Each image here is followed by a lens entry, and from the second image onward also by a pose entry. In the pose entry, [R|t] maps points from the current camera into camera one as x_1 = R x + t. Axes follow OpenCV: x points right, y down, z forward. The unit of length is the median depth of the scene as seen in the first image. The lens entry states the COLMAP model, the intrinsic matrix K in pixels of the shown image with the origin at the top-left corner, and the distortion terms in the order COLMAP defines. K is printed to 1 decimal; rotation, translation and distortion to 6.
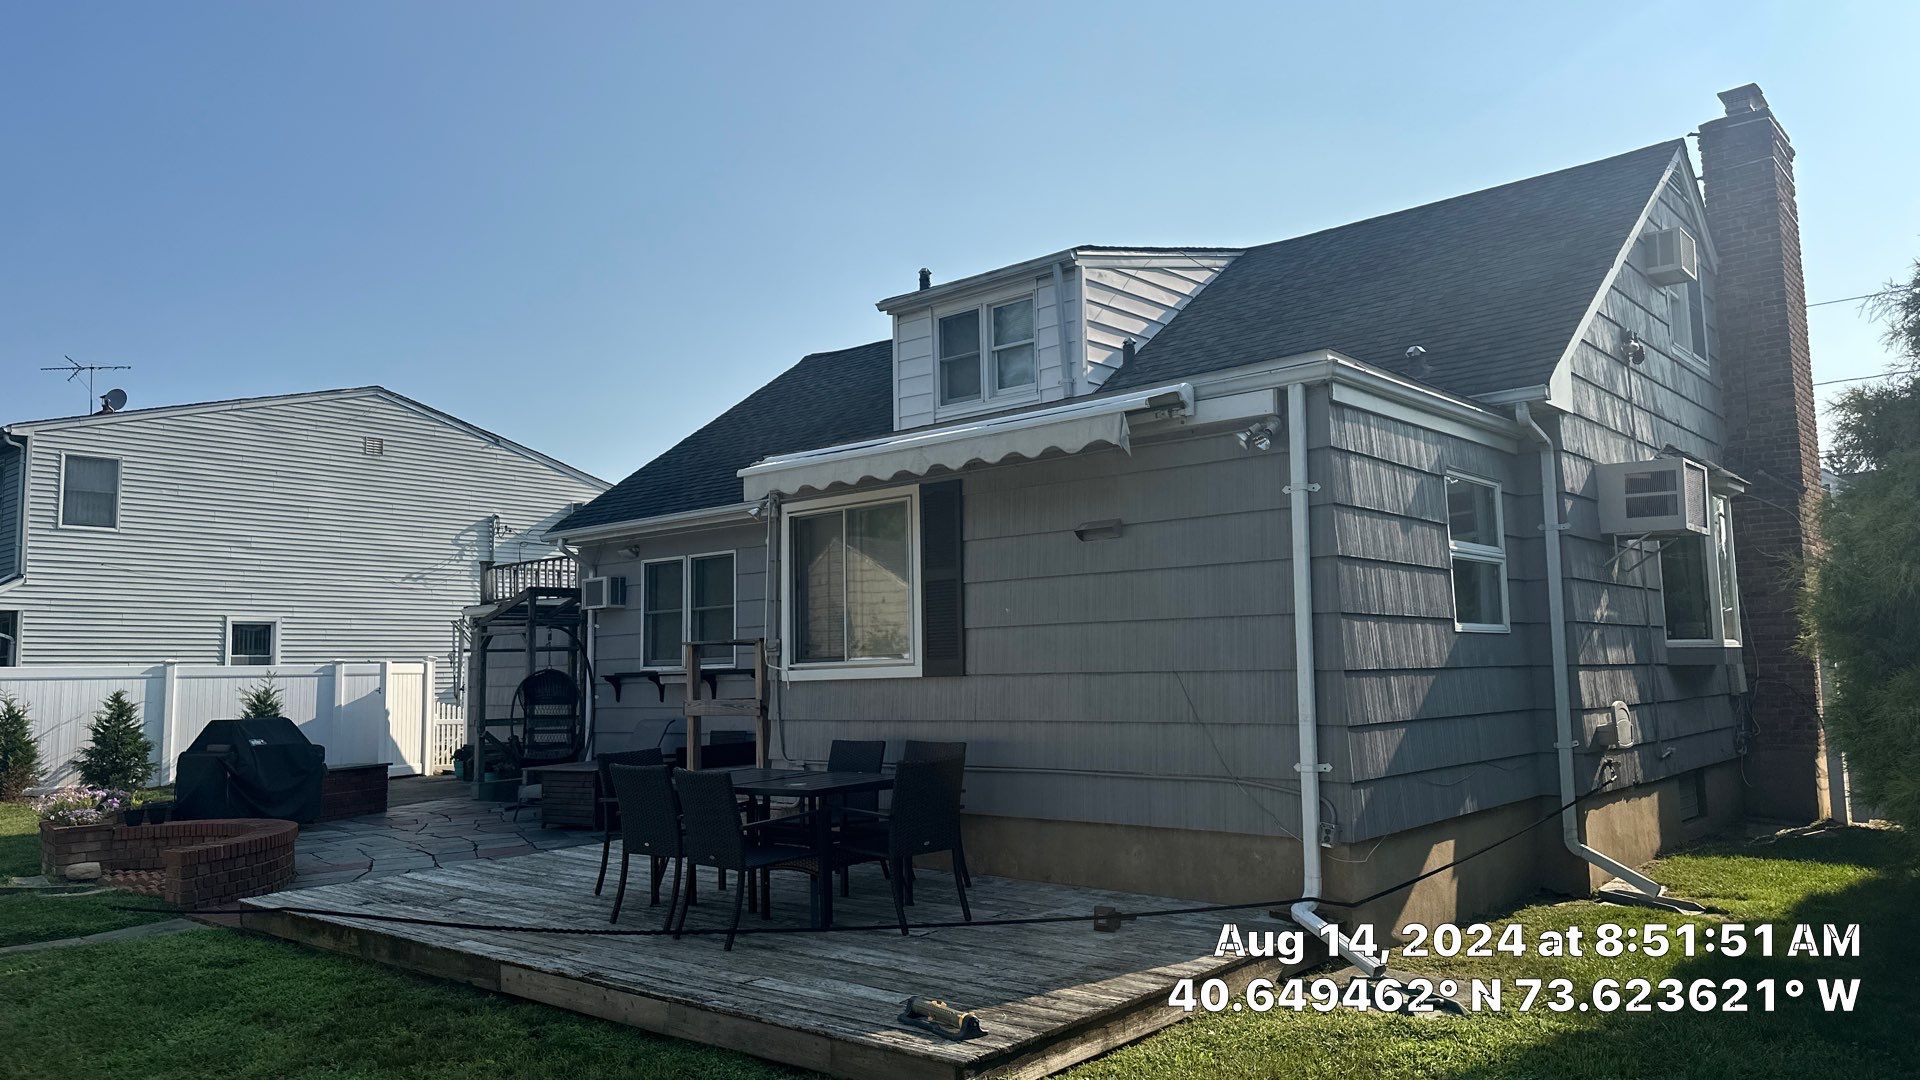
lens RADIAL K [[1342.4, 0, 961.6], [0, 1342.4, 538.3], [0, 0, 1]] dist [0.073598, 0.000239]
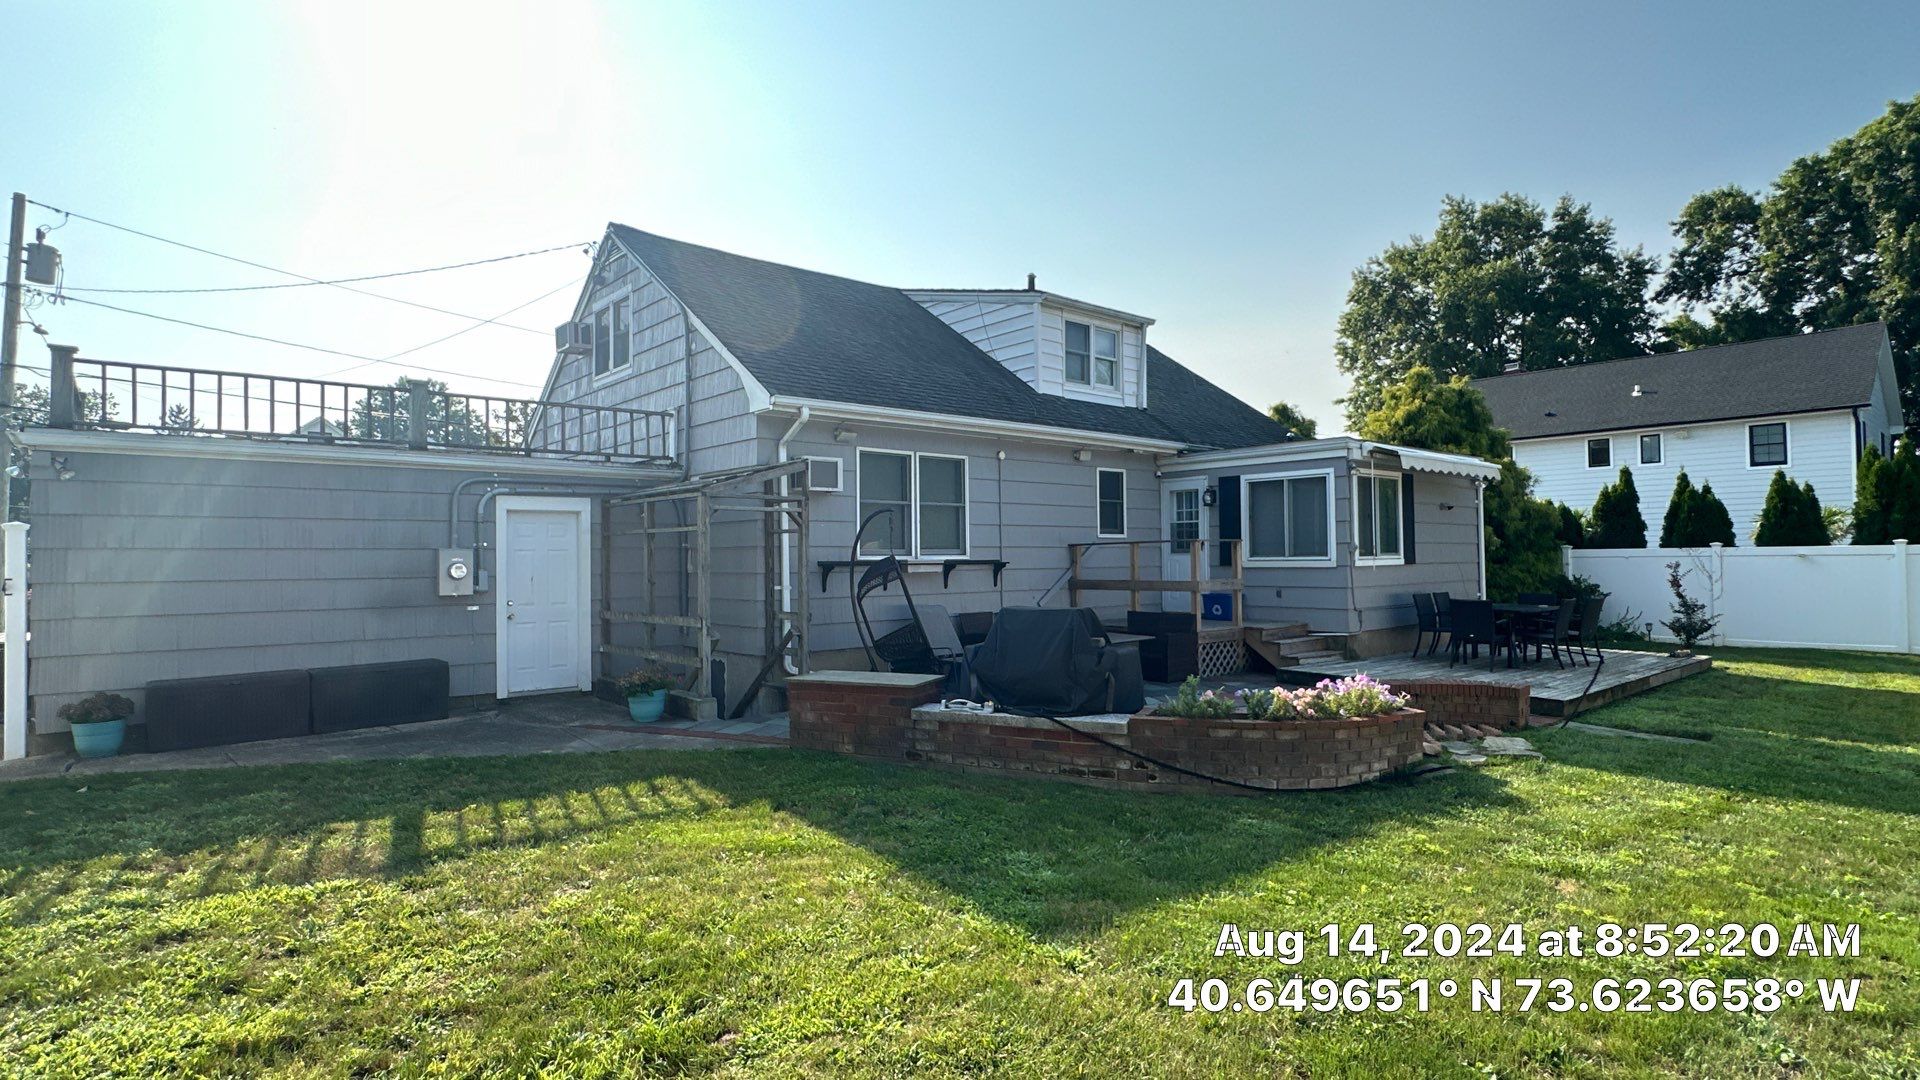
lens RADIAL K [[968.8, 0, 961.2], [0, 968.8, 543.3], [0, 0, 1]] dist [0.000340, 0.000019]
pose [[0.145488, 0.035819, 0.988711, -1.005355], [-0.093557, 0.995364, -0.022293, 0.103728], [-0.984927, -0.089257, 0.148165, 0.896831]]
